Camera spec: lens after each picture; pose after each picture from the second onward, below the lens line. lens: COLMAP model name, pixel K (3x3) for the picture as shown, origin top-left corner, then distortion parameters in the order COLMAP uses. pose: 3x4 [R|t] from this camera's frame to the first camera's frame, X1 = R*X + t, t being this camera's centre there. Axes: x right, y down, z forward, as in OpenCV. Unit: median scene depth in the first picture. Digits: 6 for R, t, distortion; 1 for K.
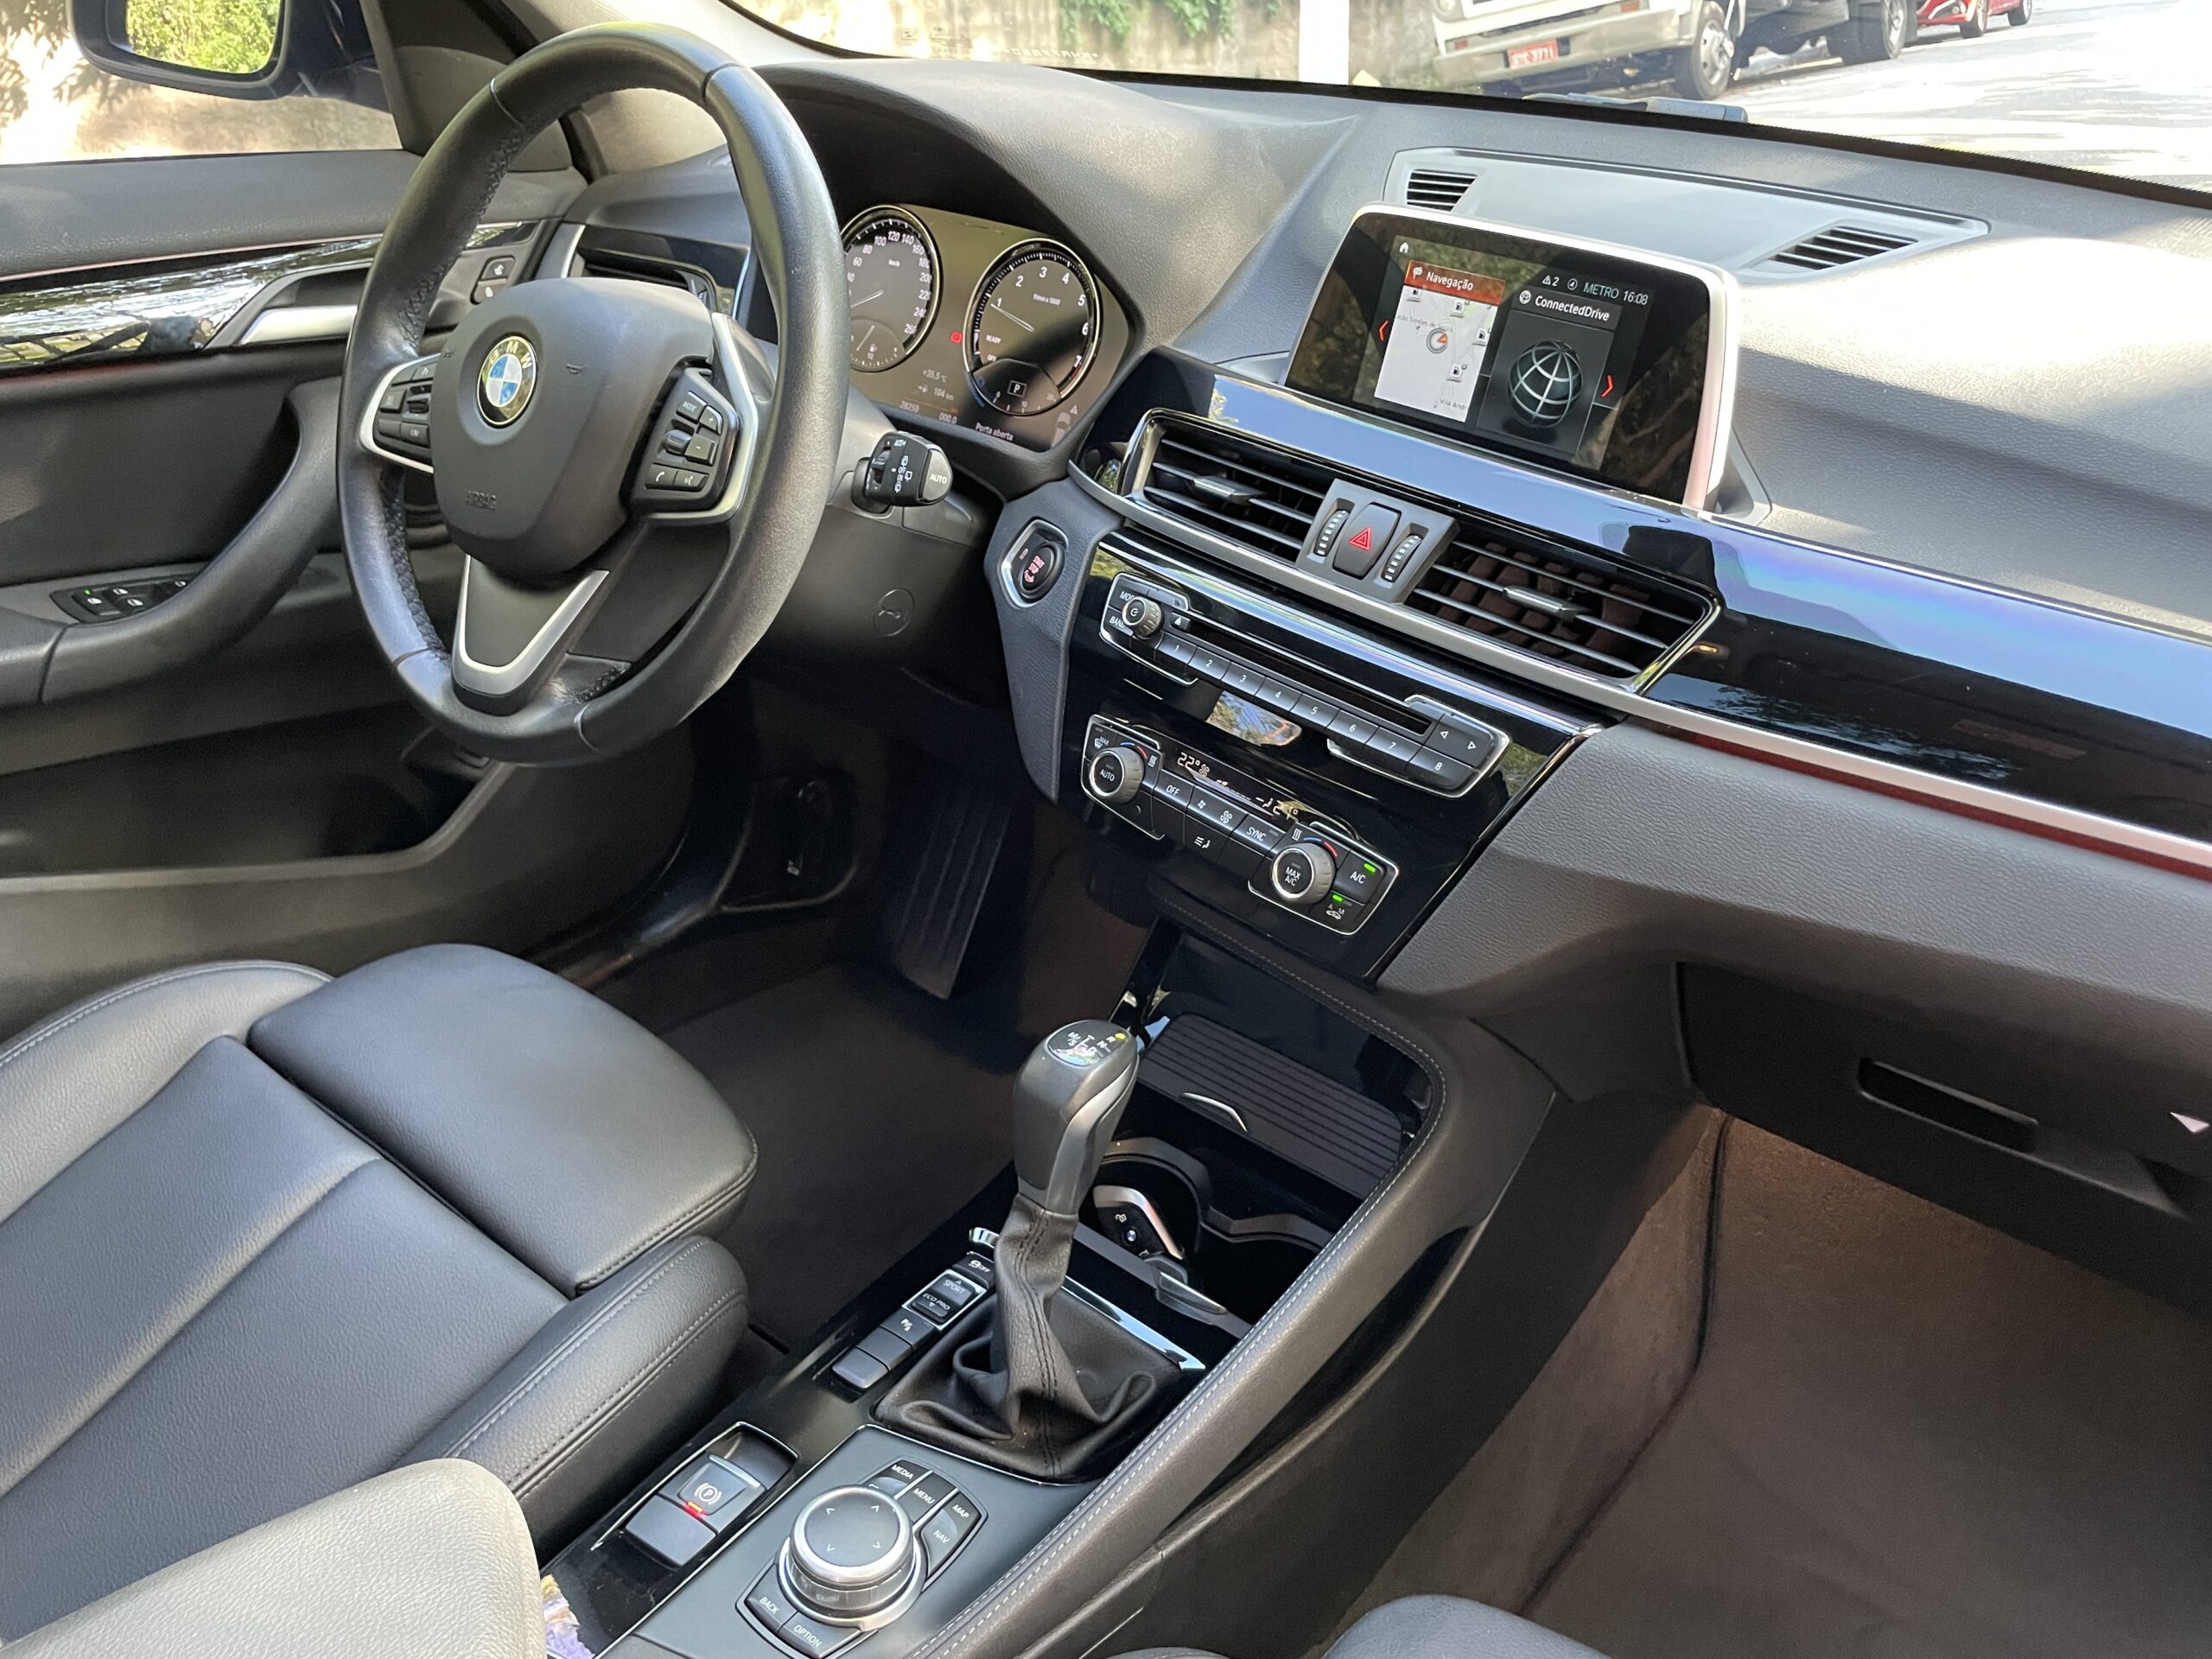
lens RADIAL K [[1698.3, 0, 1115.5], [0, 1698.3, 832.8], [0, 0, 1]] dist [0.069398, -0.096995]
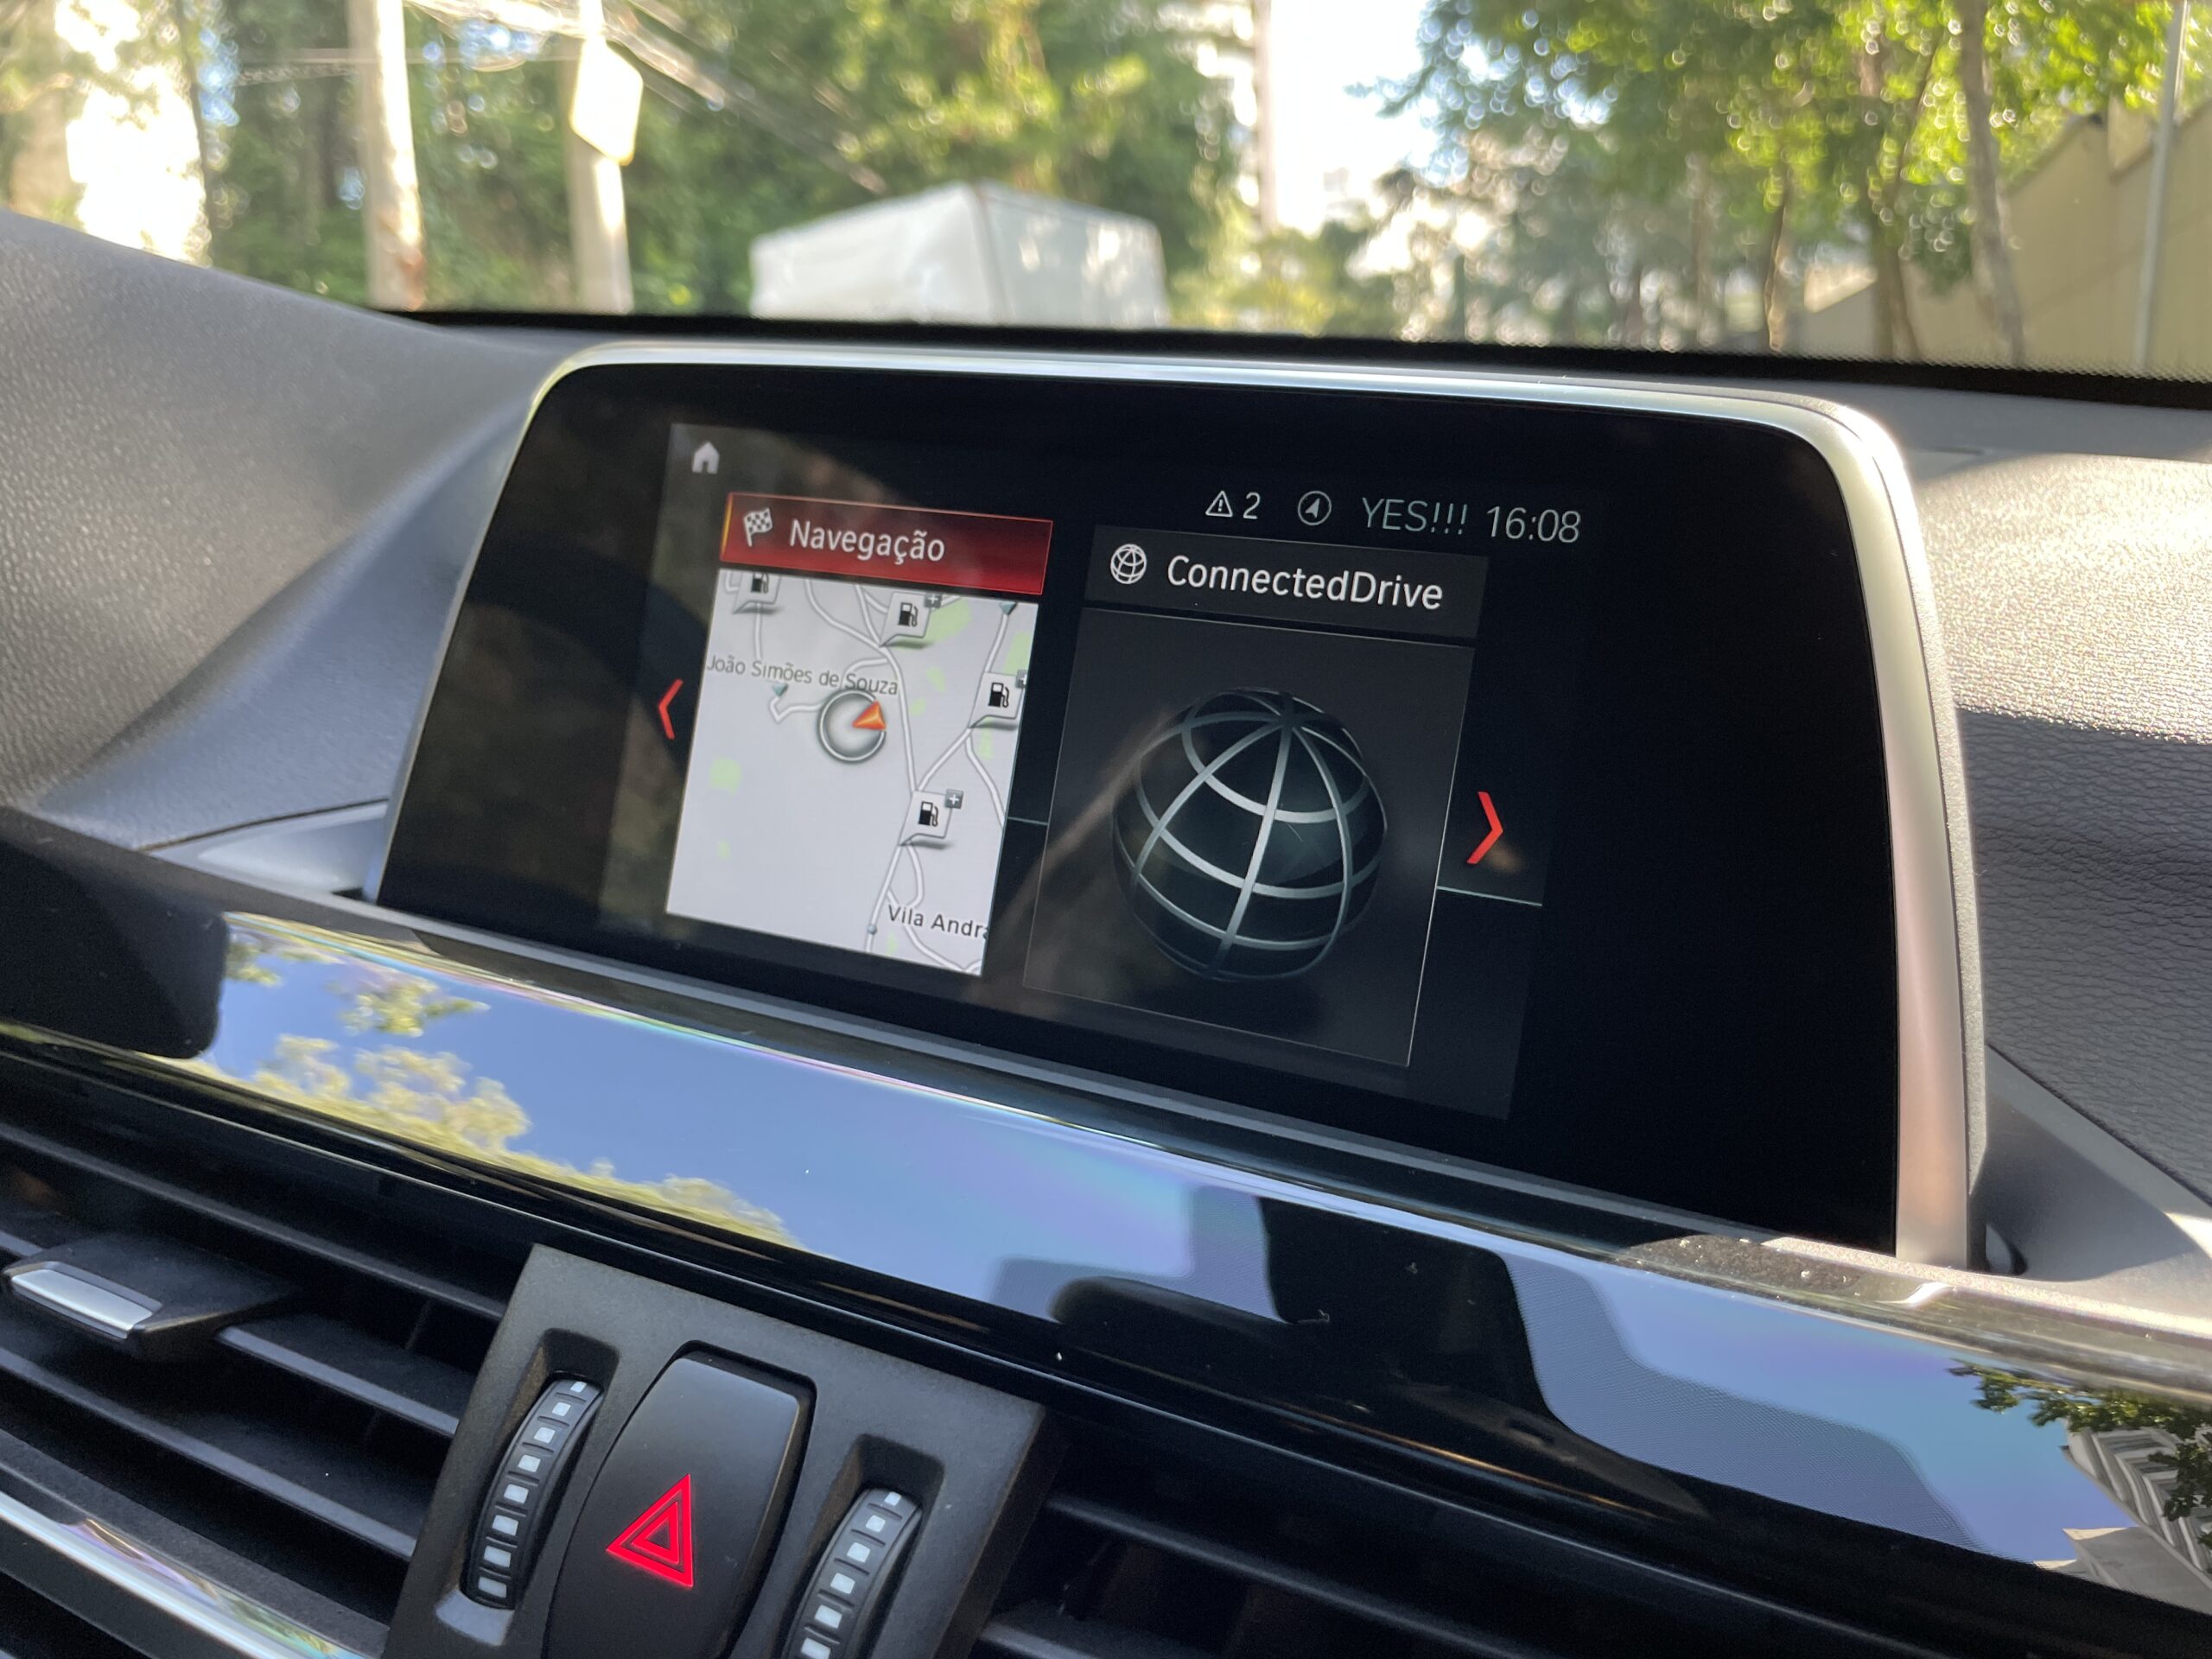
lens RADIAL K [[1698.3, 0, 1108.4], [0, 1698.3, 844.4], [0, 0, 1]] dist [0.069398, -0.096995]
pose [[0.930015, -0.078867, 0.358960, 0.123081], [0.166550, 0.961098, -0.220346, -0.197385], [-0.327618, 0.264710, 0.906970, 0.732699]]
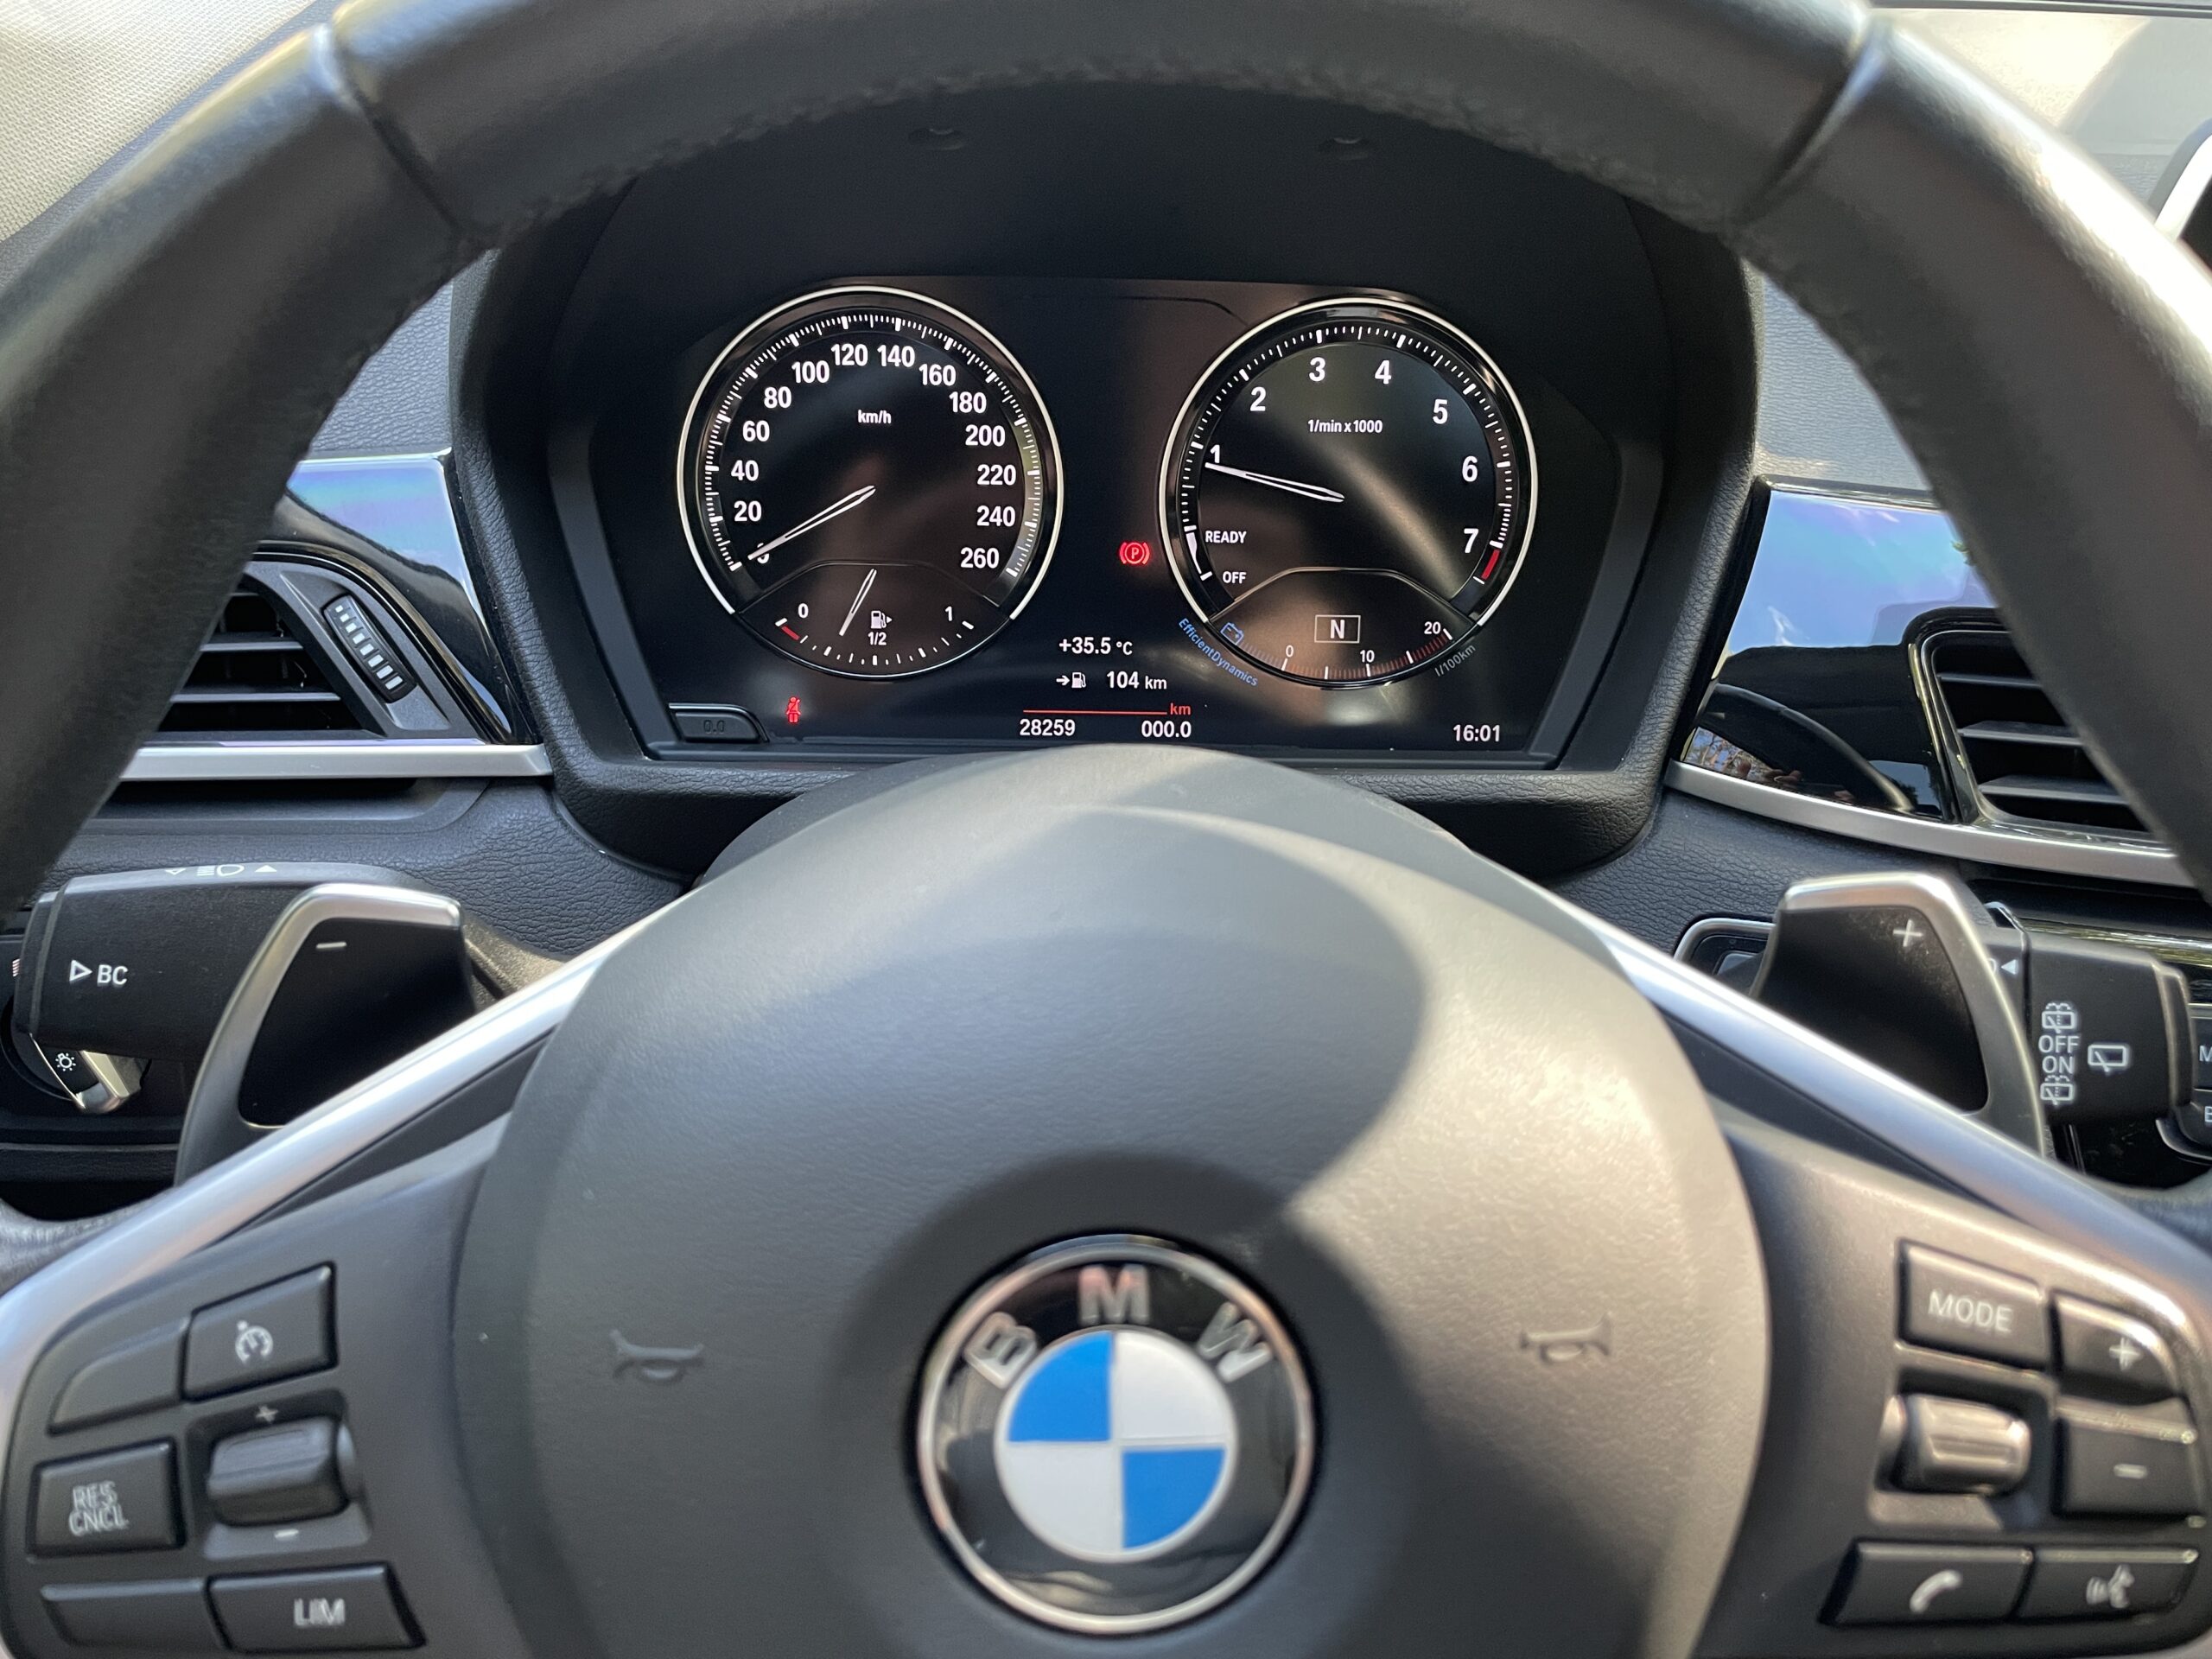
lens RADIAL K [[1698.3, 0, 1113.2], [0, 1698.3, 811.8], [0, 0, 1]] dist [0.069398, -0.096995]
pose [[0.758110, -0.368538, 0.538004, -0.460394], [0.325523, 0.928727, 0.177486, -0.395197], [-0.565070, 0.040578, 0.824045, 0.827245]]
